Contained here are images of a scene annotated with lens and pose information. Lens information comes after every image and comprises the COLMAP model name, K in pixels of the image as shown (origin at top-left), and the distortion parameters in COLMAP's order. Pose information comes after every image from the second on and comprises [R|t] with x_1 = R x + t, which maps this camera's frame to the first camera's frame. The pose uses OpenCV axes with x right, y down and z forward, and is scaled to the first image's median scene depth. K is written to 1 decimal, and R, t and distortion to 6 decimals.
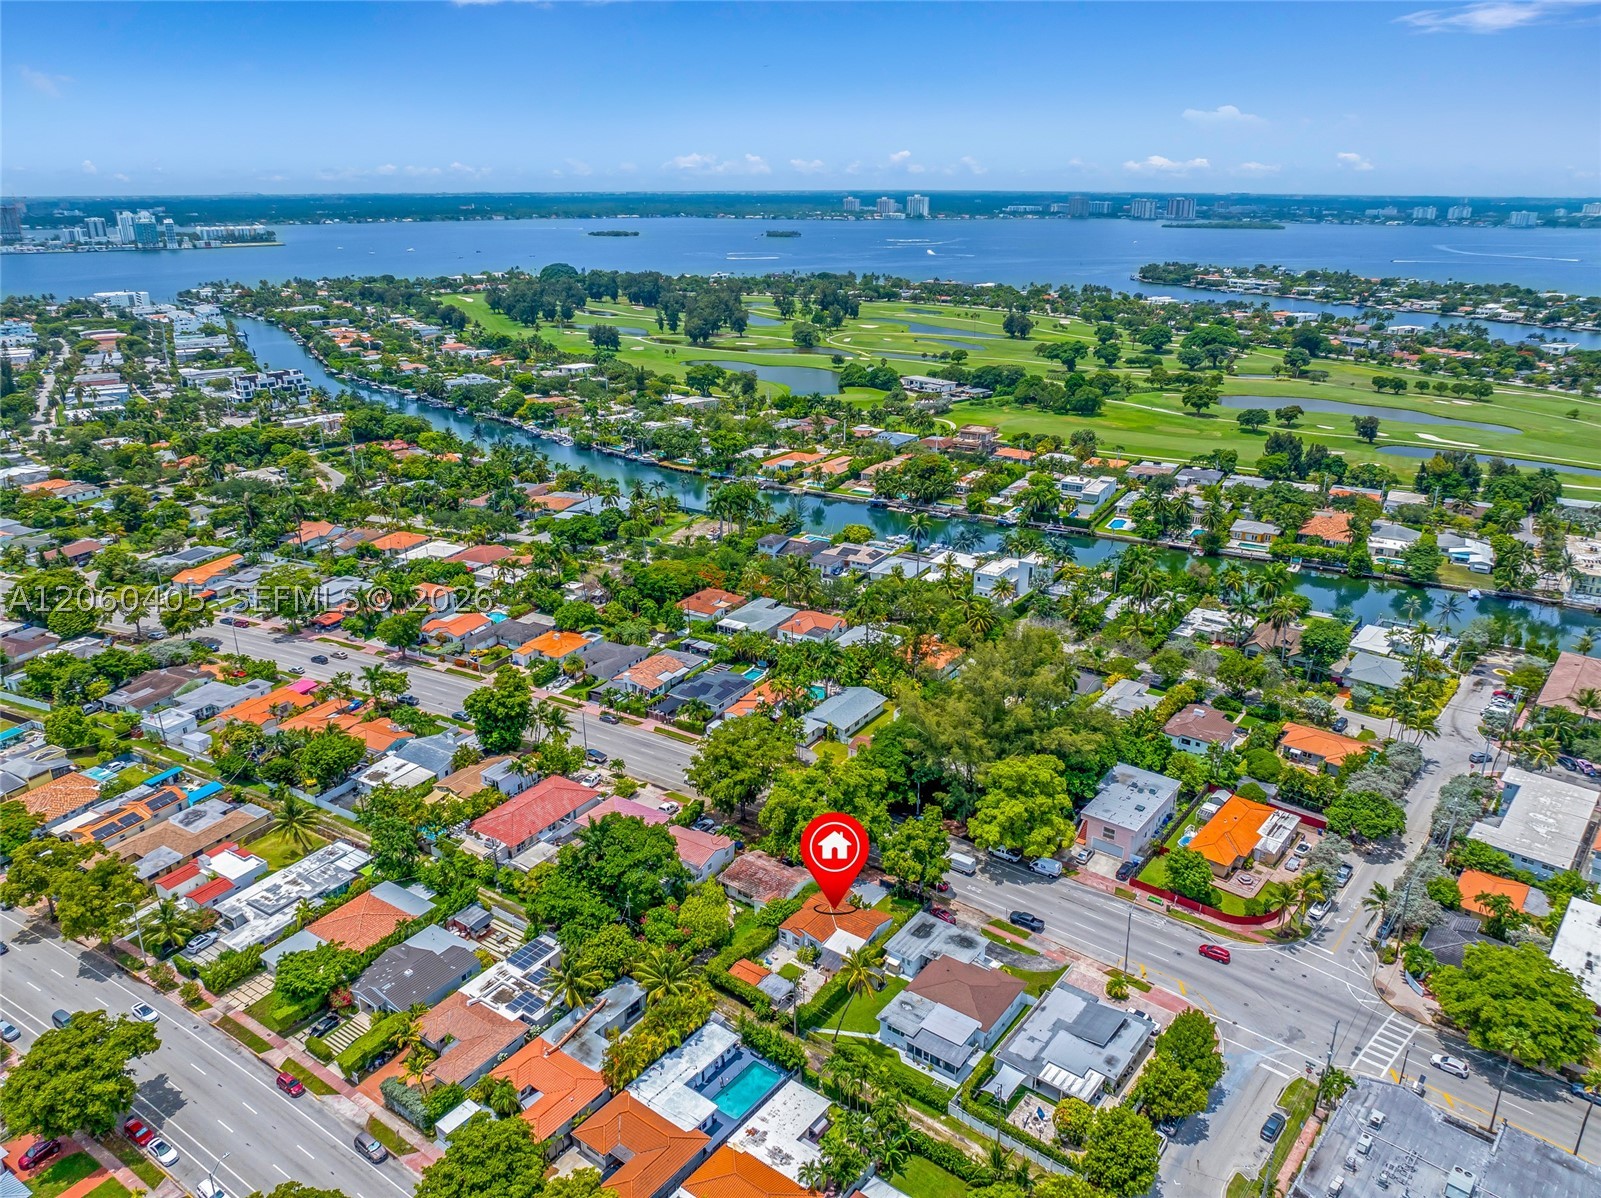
lens RADIAL K [[1127.6, 0, 809.4], [0, 1127.6, 591.6], [0, 0, 1]] dist [-0.039066, 0.010338]
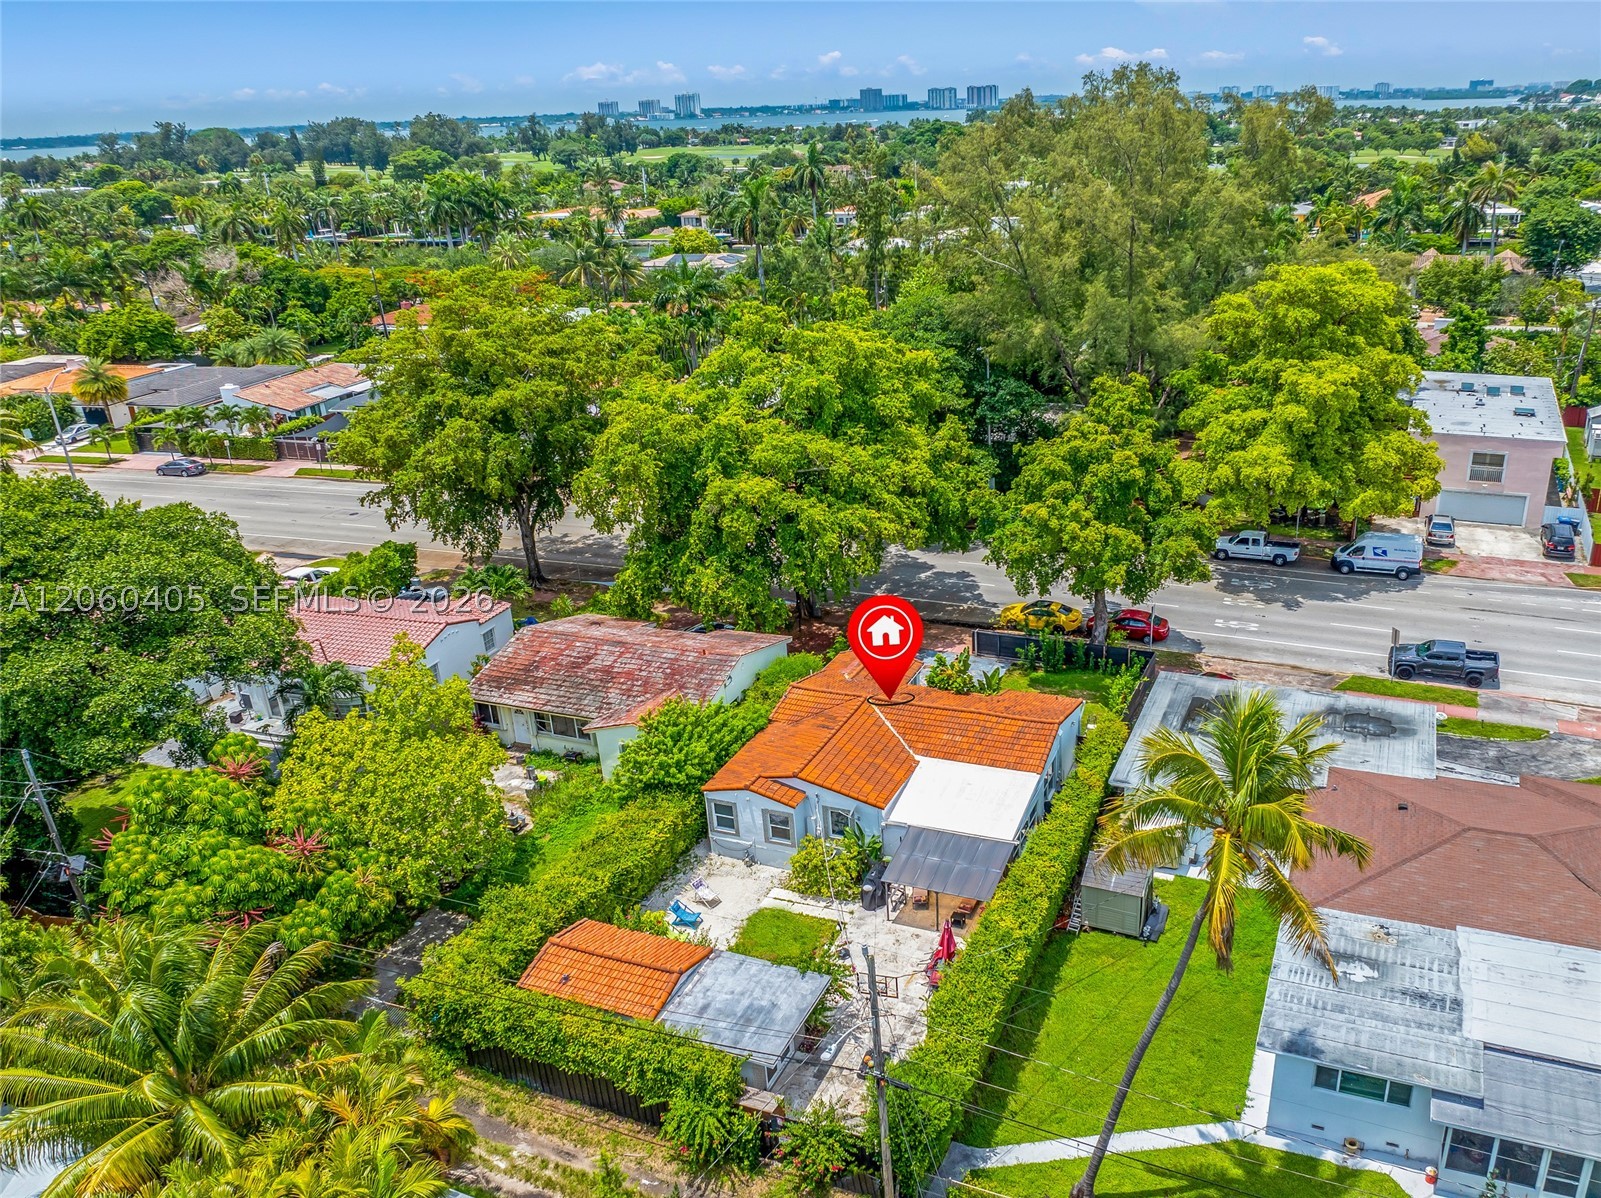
lens RADIAL K [[1220.9, 0, 928.0], [0, 1220.9, 670.2], [0, 0, 1]] dist [-0.024628, 0.001853]
pose [[0.962408, -0.141910, 0.231585, -0.019296], [0.121985, 0.987654, 0.098277, 0.123237], [-0.242672, -0.066333, 0.967838, 0.351202]]
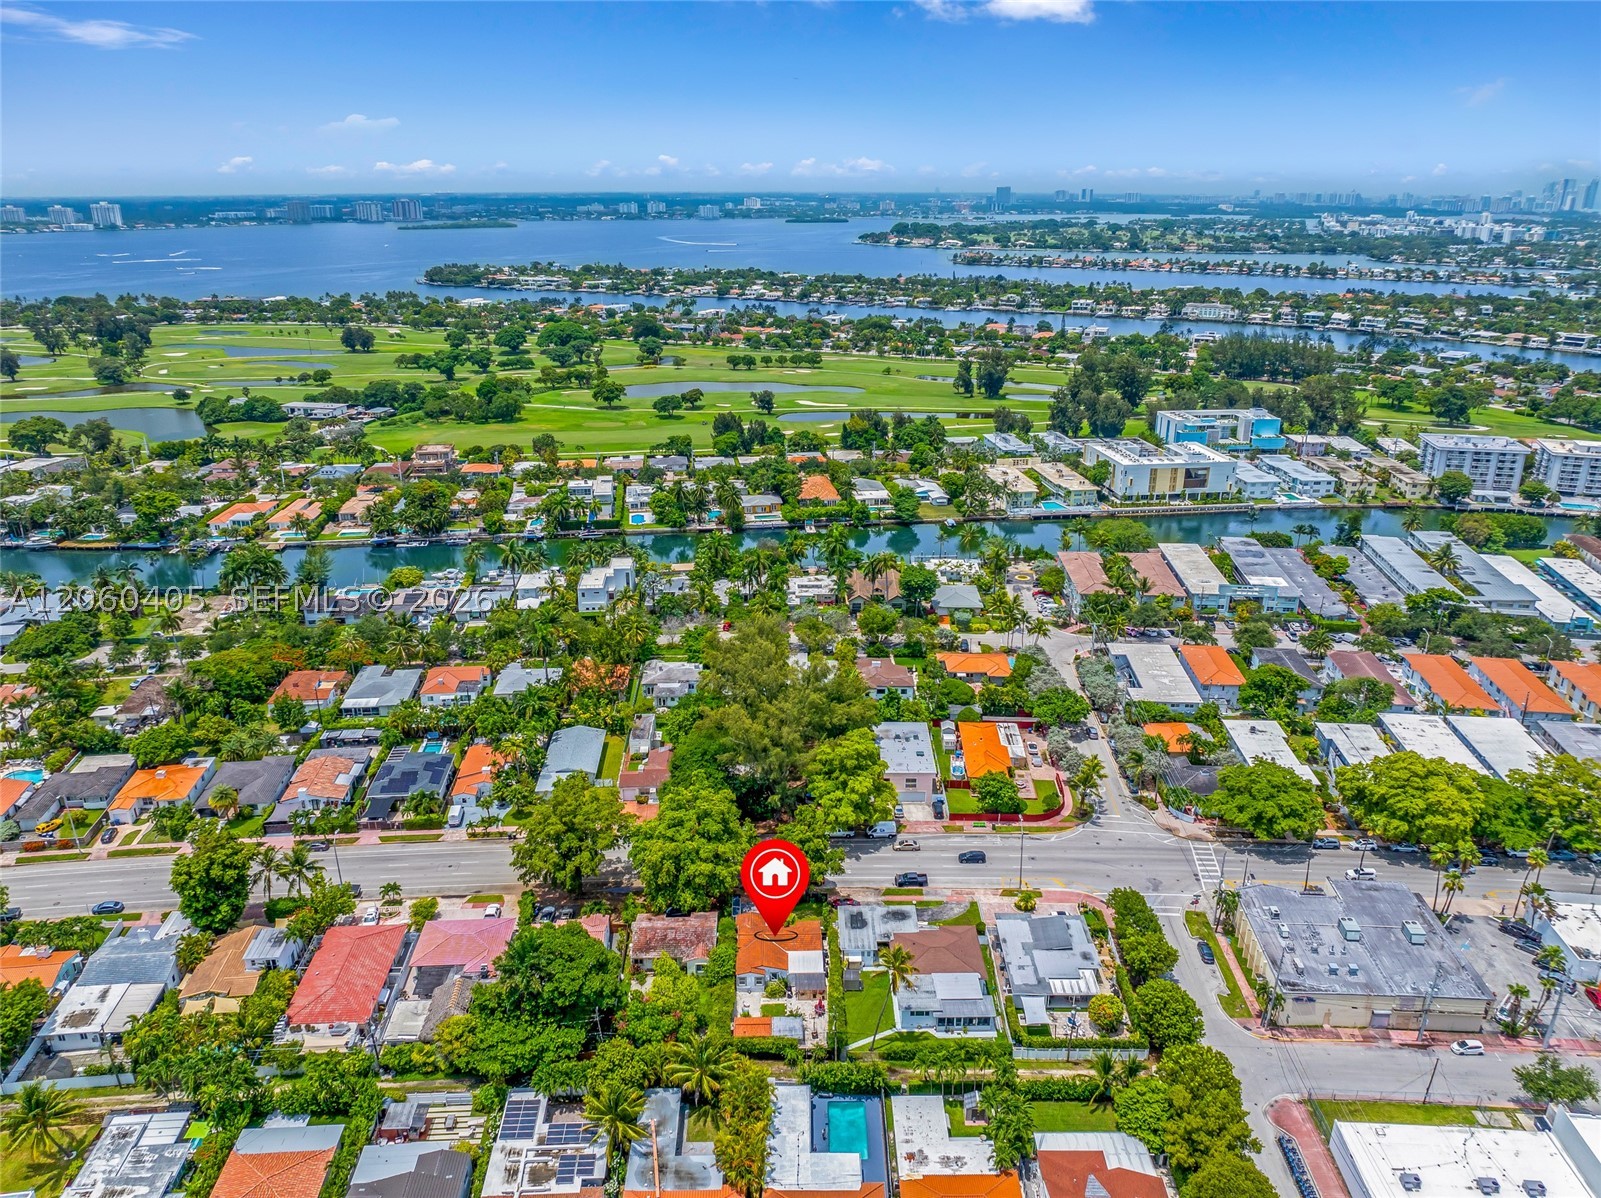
lens RADIAL K [[1127.6, 0, 809.4], [0, 1127.6, 591.6], [0, 0, 1]] dist [-0.039066, 0.010338]
pose [[0.793744, -0.204426, 0.572870, -0.225889], [0.204766, 0.976663, 0.064802, -0.033086], [-0.572749, 0.065868, 0.817080, 0.082335]]
